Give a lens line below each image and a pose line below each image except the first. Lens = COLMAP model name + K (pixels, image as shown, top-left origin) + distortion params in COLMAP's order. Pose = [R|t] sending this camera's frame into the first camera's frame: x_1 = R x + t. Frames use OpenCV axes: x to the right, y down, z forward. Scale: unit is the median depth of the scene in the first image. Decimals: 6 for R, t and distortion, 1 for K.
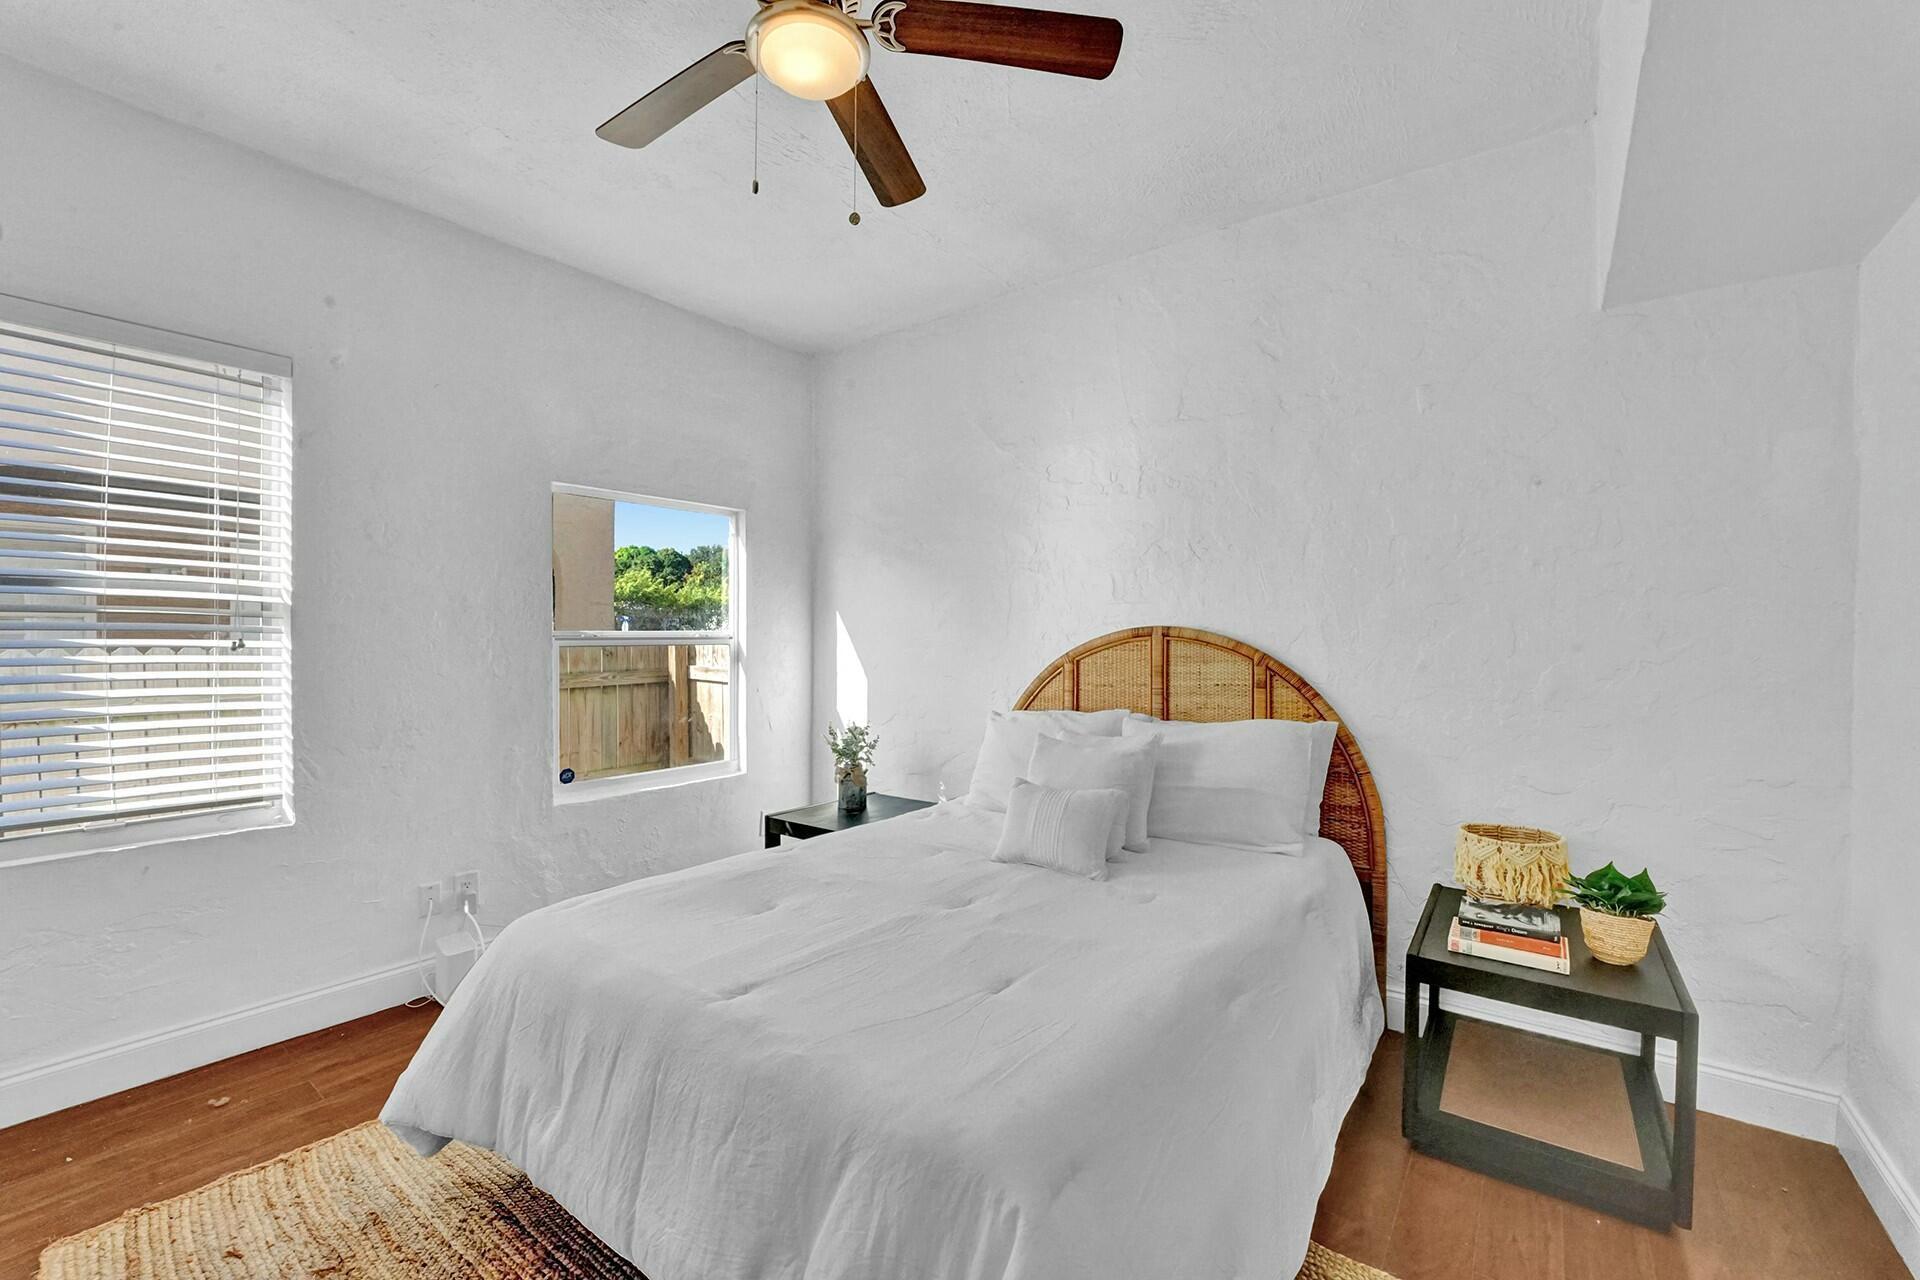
lens RADIAL K [[782.4, 0, 959.2], [0, 782.4, 635.7], [0, 0, 1]] dist [-0.023935, 0.000488]
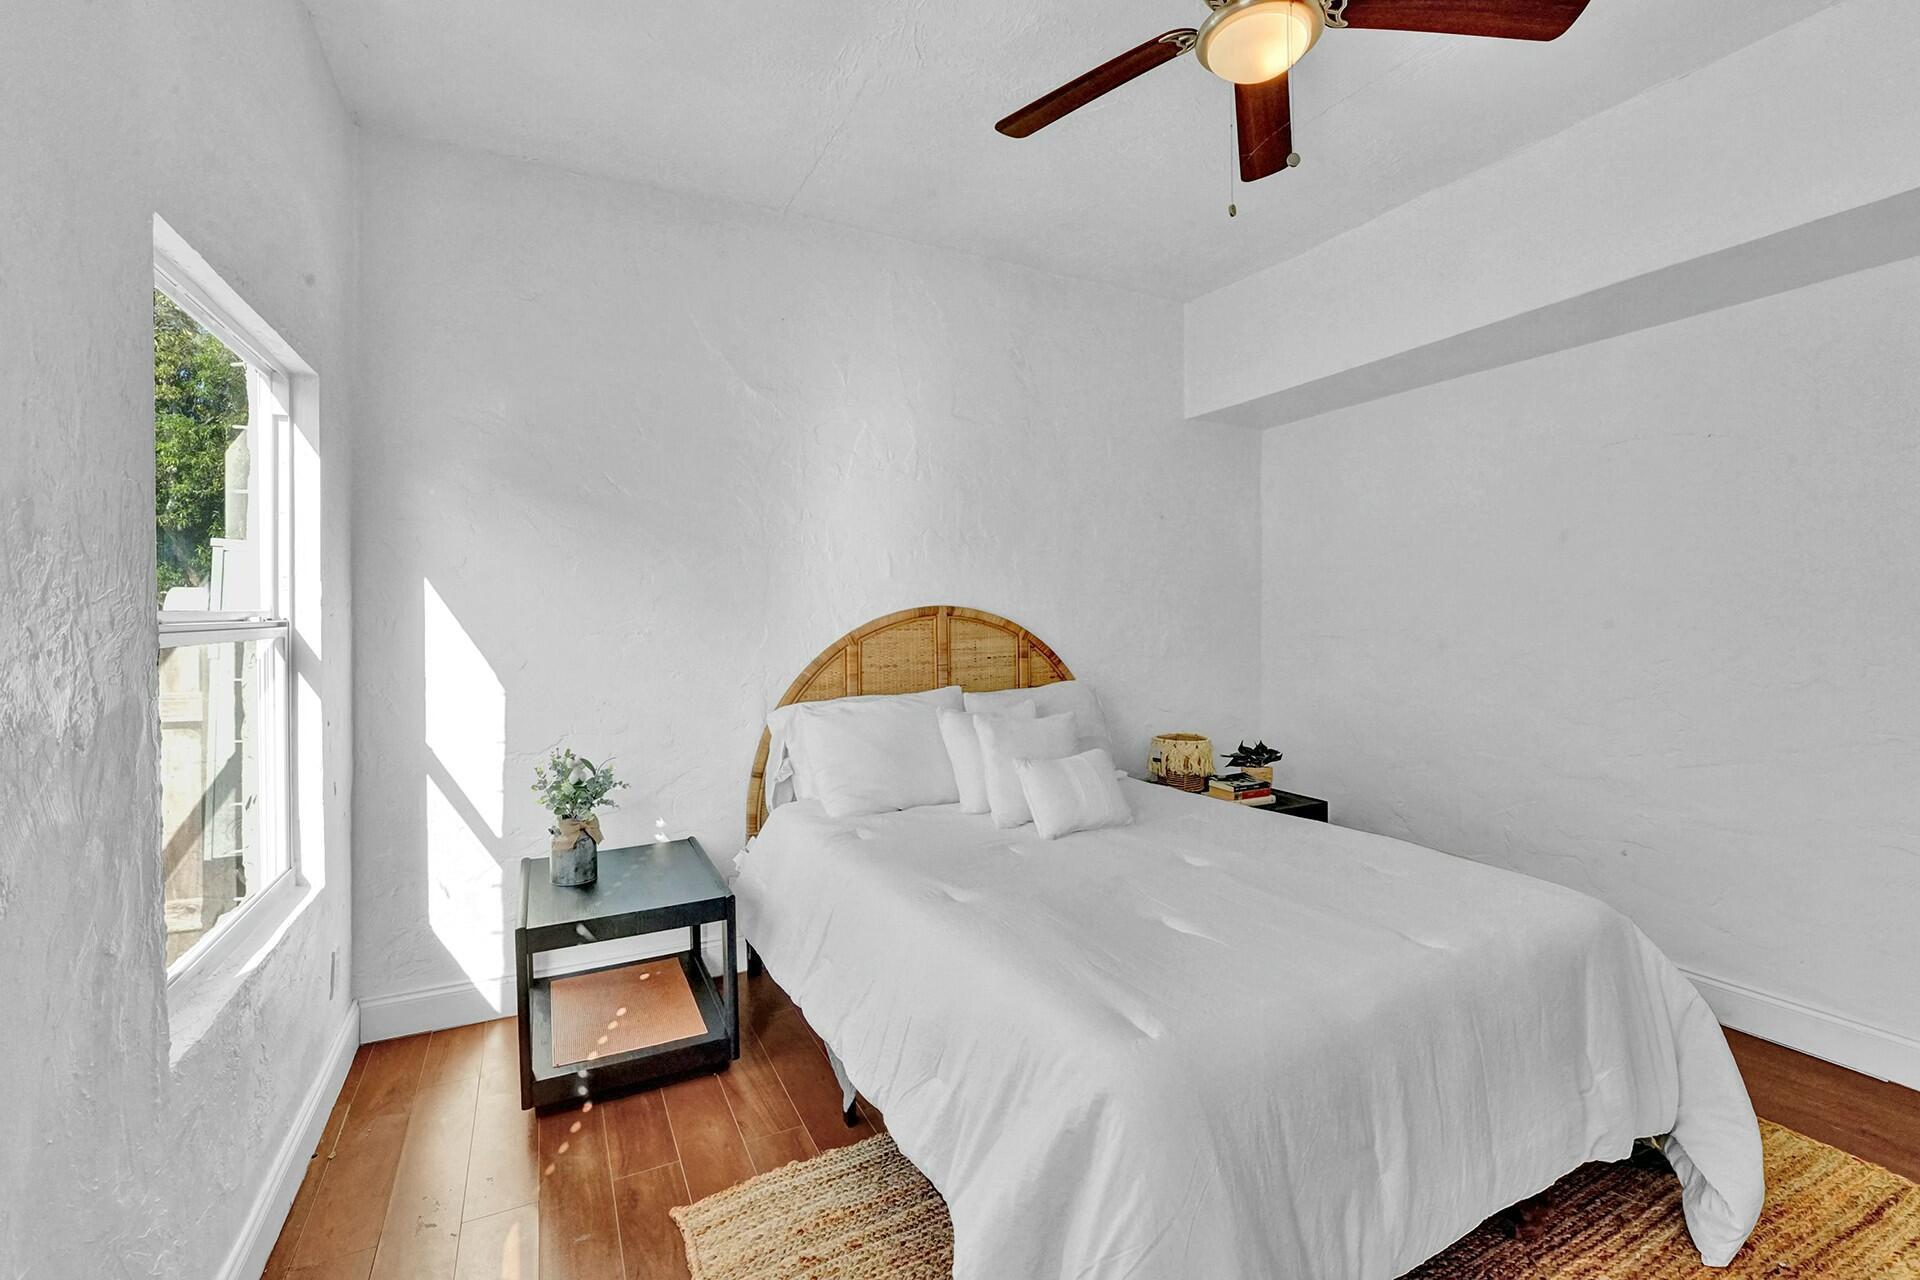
lens RADIAL K [[782.4, 0, 959.2], [0, 782.4, 635.7], [0, 0, 1]] dist [-0.023935, 0.000488]
pose [[0.414352, -0.020277, 0.909891, -0.696497], [-0.002449, 0.999723, 0.023394, 0.002858], [-0.910114, -0.011921, 0.414187, 0.535762]]
